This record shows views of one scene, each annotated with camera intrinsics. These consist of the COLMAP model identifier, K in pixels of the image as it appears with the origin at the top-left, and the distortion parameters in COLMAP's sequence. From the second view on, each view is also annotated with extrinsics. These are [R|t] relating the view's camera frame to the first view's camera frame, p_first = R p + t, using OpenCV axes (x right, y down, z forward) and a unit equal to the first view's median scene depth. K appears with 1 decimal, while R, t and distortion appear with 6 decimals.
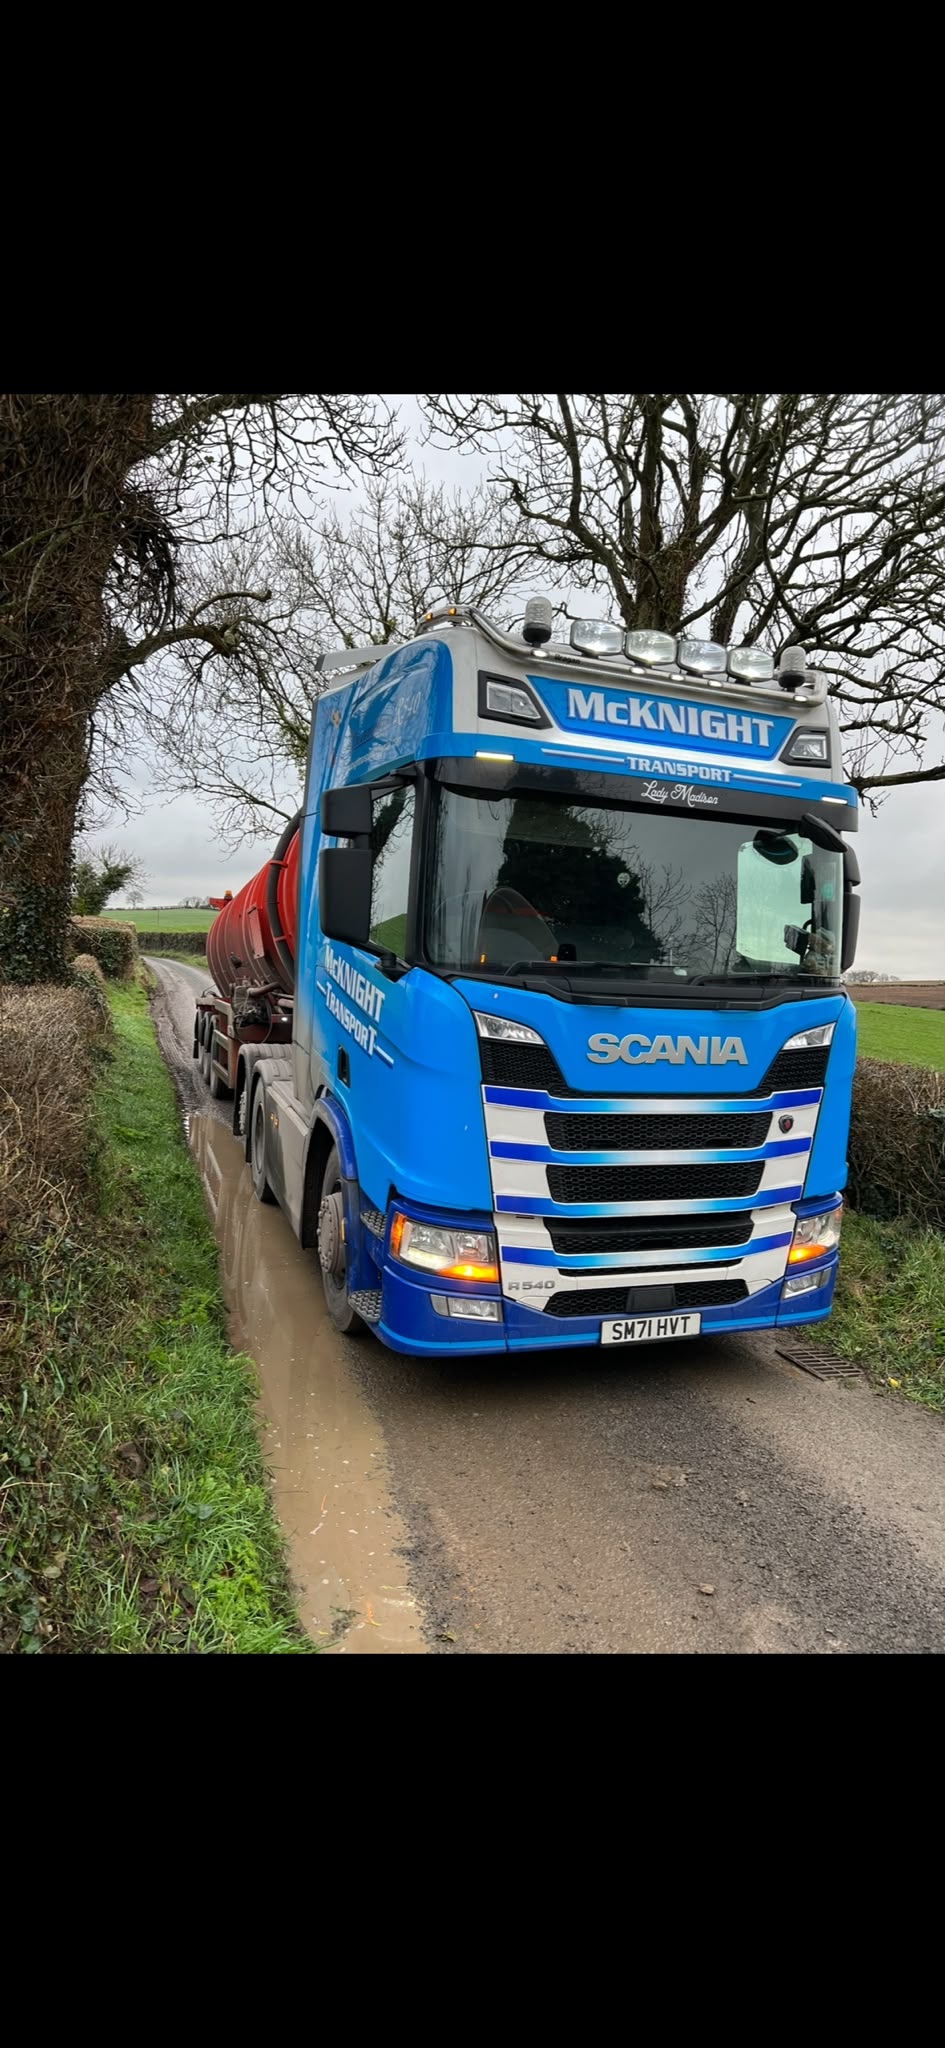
lens RADIAL K [[981.2, 0, 489.9], [0, 981.2, 1050.6], [0, 0, 1]] dist [0.029972, -0.000029]
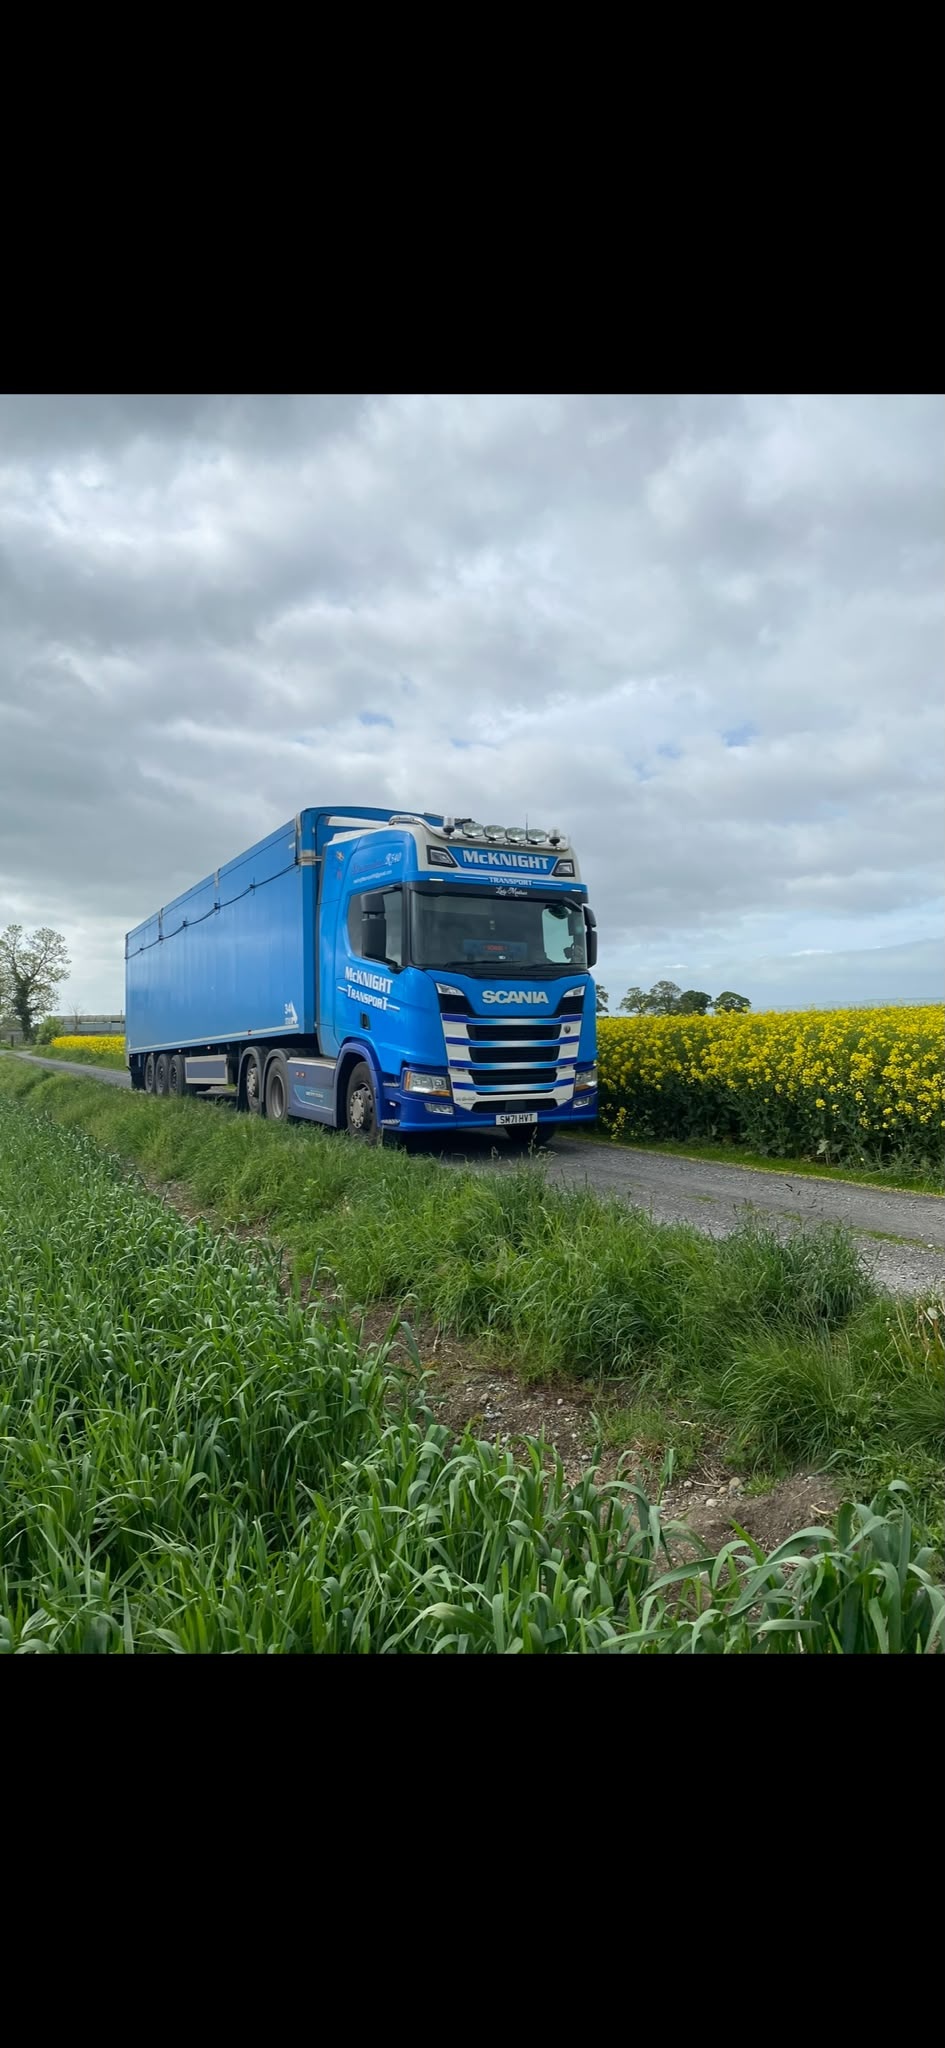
lens RADIAL K [[928.5, 0, 462.7], [0, 928.5, 1019.2], [0, 0, 1]] dist [0.001192, 0.000002]
pose [[0.988796, -0.058047, 0.137525, -0.247410], [0.070202, 0.993884, -0.085245, 0.227371], [-0.131735, 0.093945, 0.986823, -1.154286]]
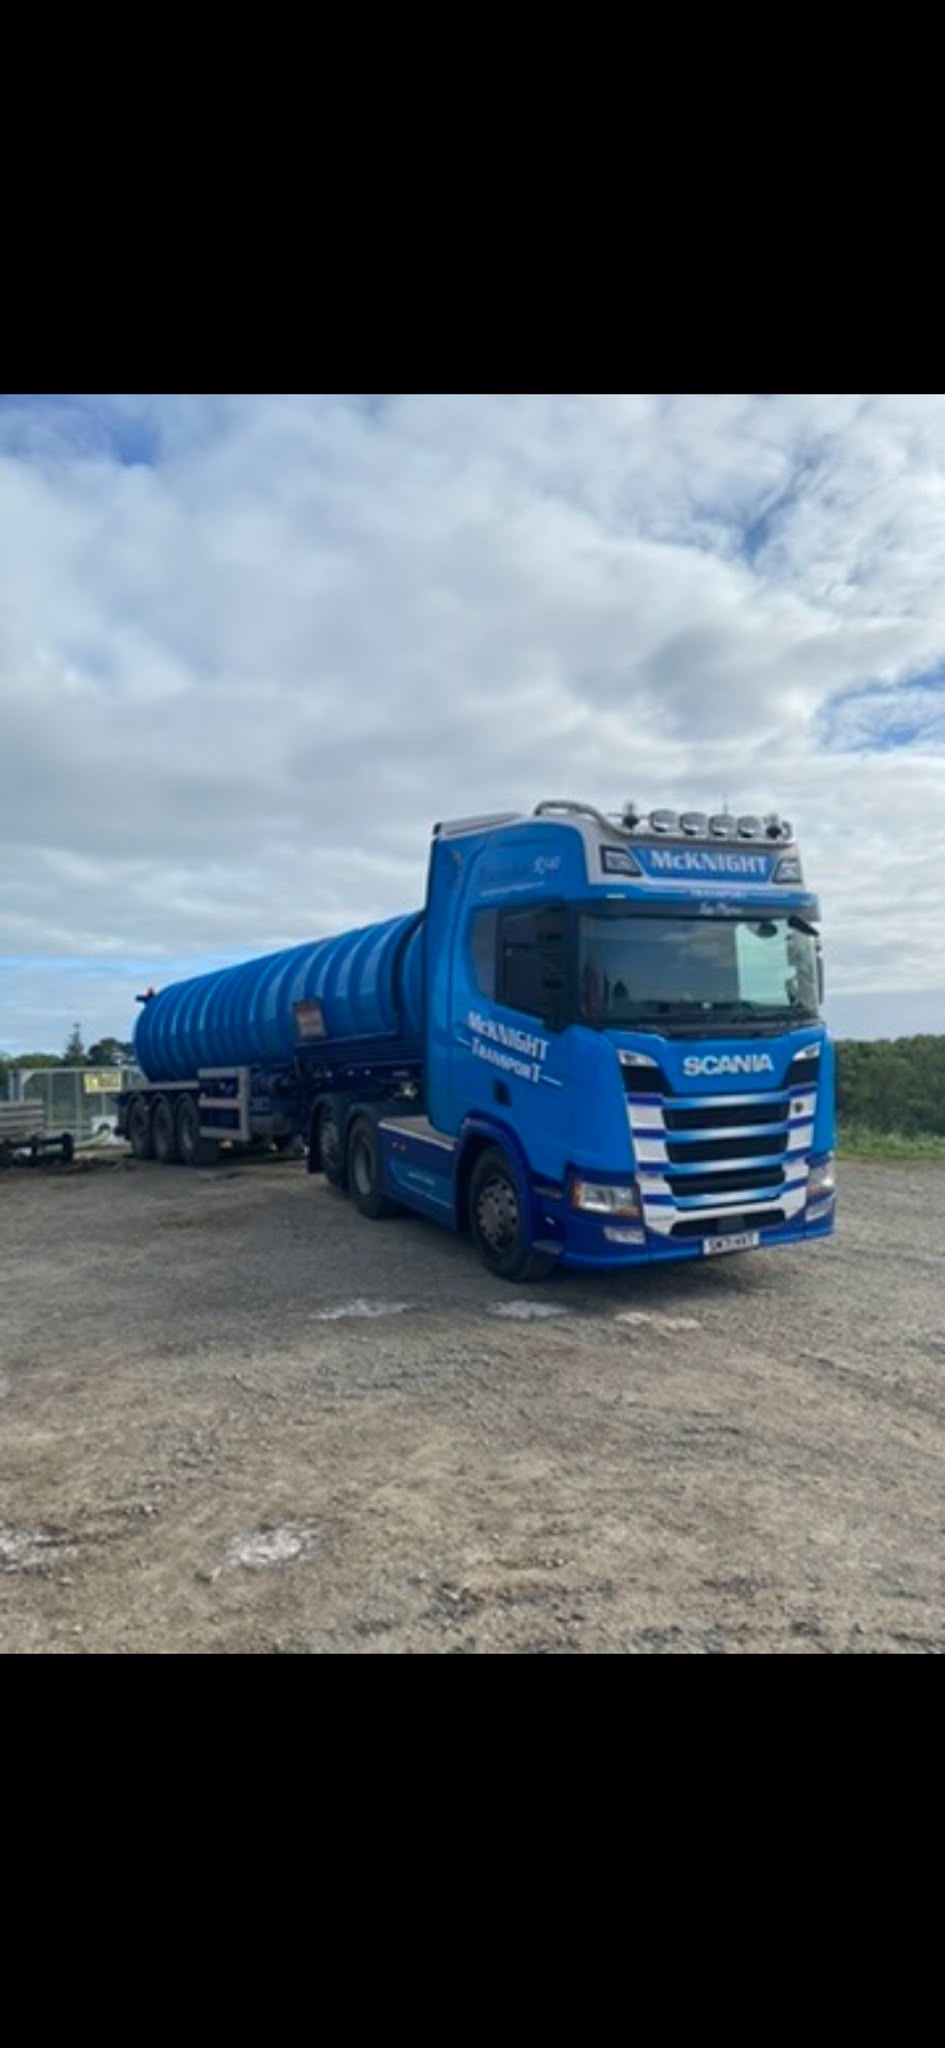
lens RADIAL K [[981.2, 0, 455.2], [0, 981.2, 1004.6], [0, 0, 1]] dist [0.029972, -0.000029]
pose [[0.994755, -0.065570, 0.078500, -0.375642], [0.071937, 0.994095, -0.081242, -0.000178], [-0.072709, 0.086463, 0.993598, -0.565807]]
